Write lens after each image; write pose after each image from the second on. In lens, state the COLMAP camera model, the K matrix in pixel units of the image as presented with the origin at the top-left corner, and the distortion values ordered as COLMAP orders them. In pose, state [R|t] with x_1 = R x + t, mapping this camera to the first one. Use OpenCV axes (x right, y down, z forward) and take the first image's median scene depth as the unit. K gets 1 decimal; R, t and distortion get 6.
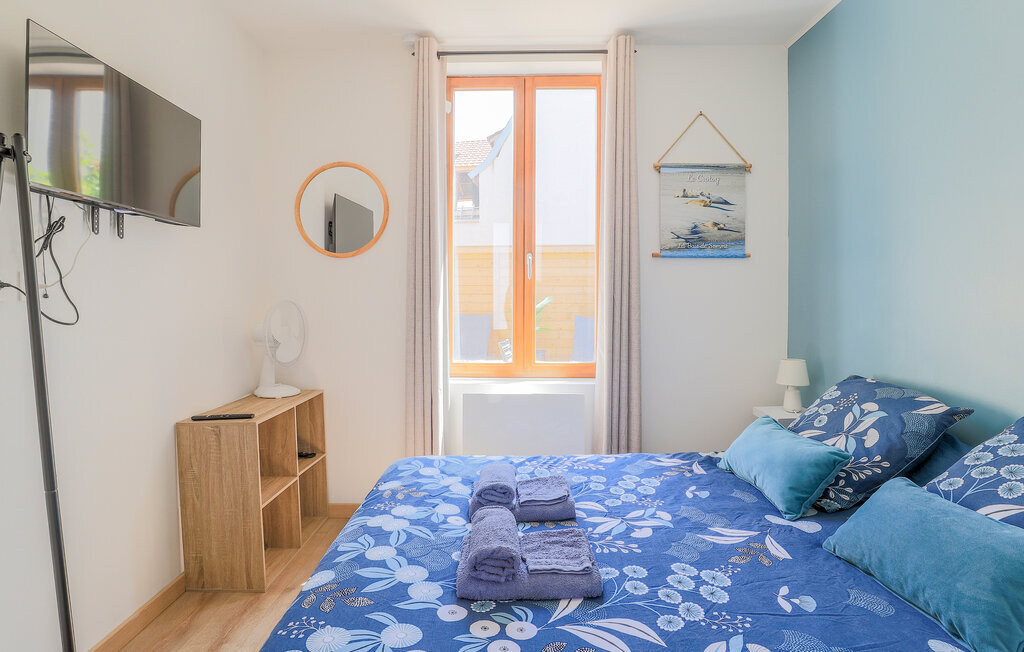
lens RADIAL K [[506.9, 0, 509.0], [0, 506.9, 324.2], [0, 0, 1]] dist [-0.047083, 0.019874]
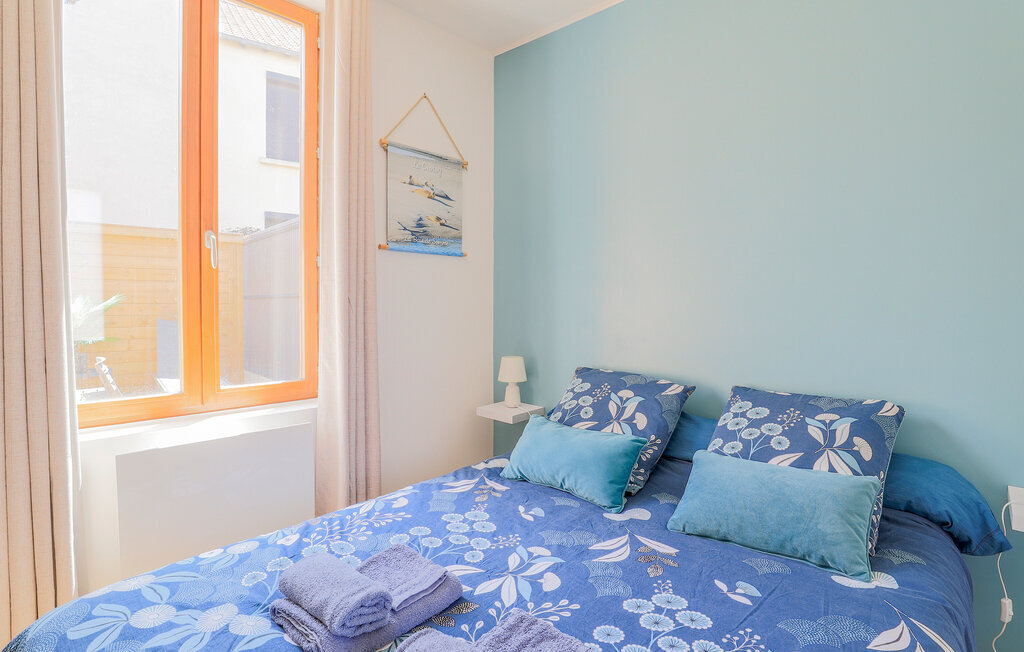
lens RADIAL K [[512.5, 0, 512.0], [0, 512.5, 326.0], [0, 0, 1]] dist [-0.048278, 0.017264]
pose [[0.675717, -0.034612, 0.736348, -0.267567], [0.029688, 0.999364, 0.019731, -0.018108], [-0.736563, 0.008528, 0.676315, 0.334893]]
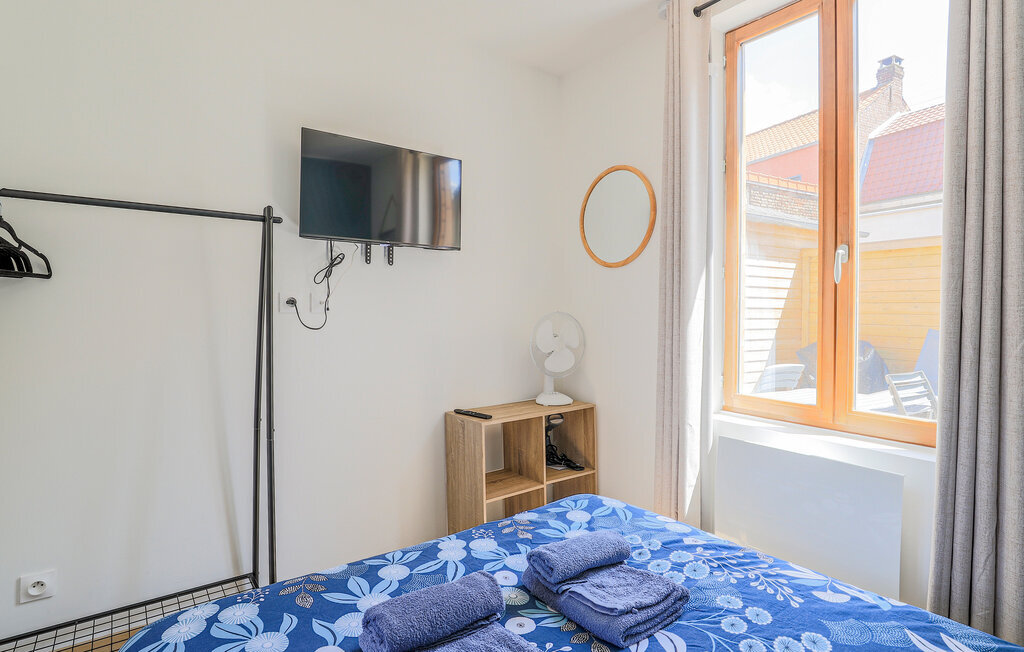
lens RADIAL K [[512.5, 0, 512.0], [0, 512.5, 326.0], [0, 0, 1]] dist [-0.048278, 0.017264]
pose [[0.610972, 0.029536, -0.791101, 0.421779], [-0.042224, 0.999097, 0.004692, -0.025825], [0.790525, 0.030537, 0.611667, 0.360473]]
